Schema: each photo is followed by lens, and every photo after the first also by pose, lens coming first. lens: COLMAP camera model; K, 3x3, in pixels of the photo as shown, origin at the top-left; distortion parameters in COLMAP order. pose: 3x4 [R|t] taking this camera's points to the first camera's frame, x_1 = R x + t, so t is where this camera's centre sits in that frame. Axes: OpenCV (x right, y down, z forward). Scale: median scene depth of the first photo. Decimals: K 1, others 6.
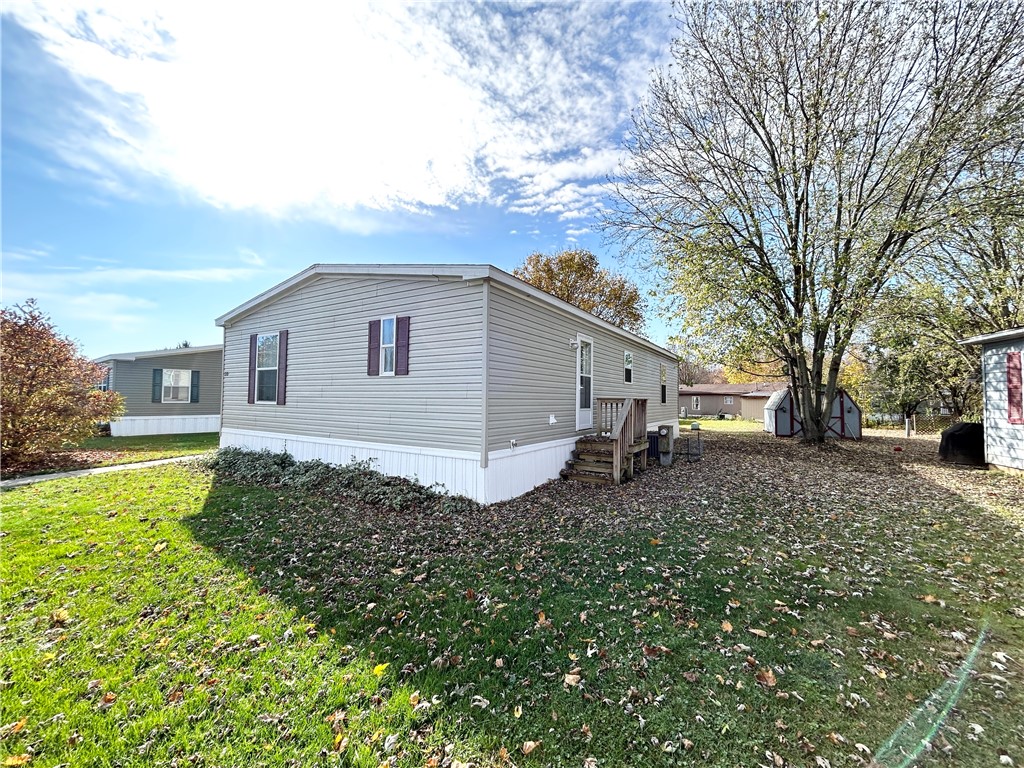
lens RADIAL K [[415.4, 0, 511.1], [0, 415.4, 382.2], [0, 0, 1]] dist [0.000008, 0.001522]
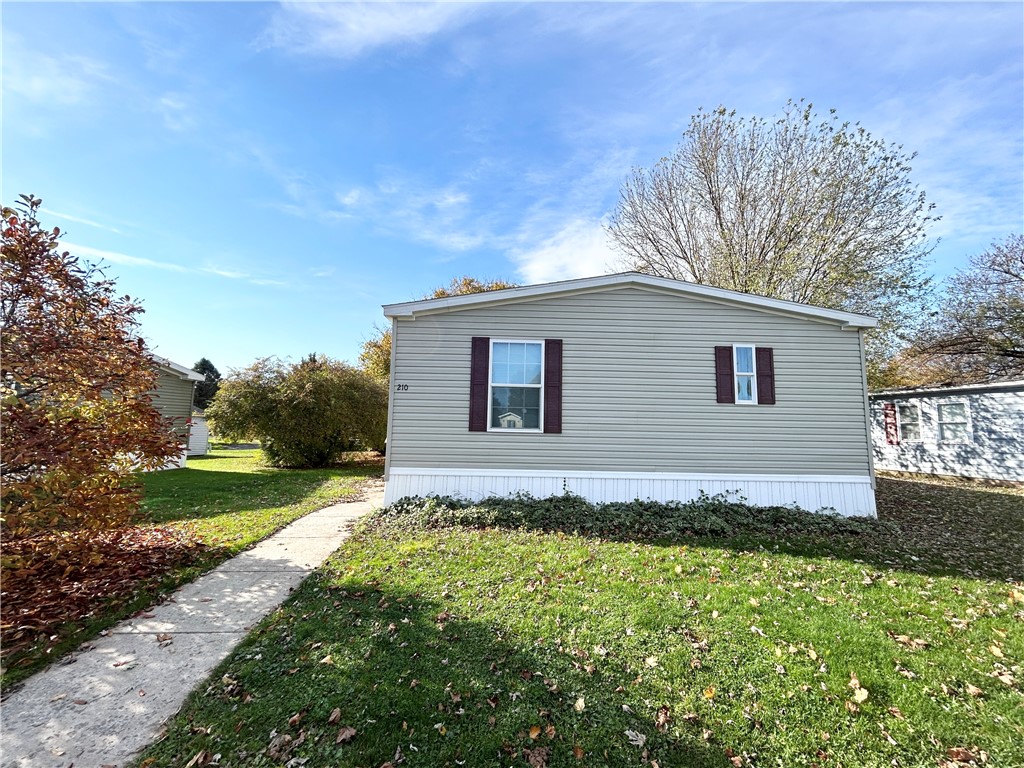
lens RADIAL K [[415.4, 0, 505.7], [0, 415.4, 388.2], [0, 0, 1]] dist [0.000008, 0.001522]
pose [[0.835698, 0.080424, 0.543268, -1.292218], [-0.031497, 0.994610, -0.098788, 0.061173], [-0.548285, 0.065446, 0.833727, 0.482695]]
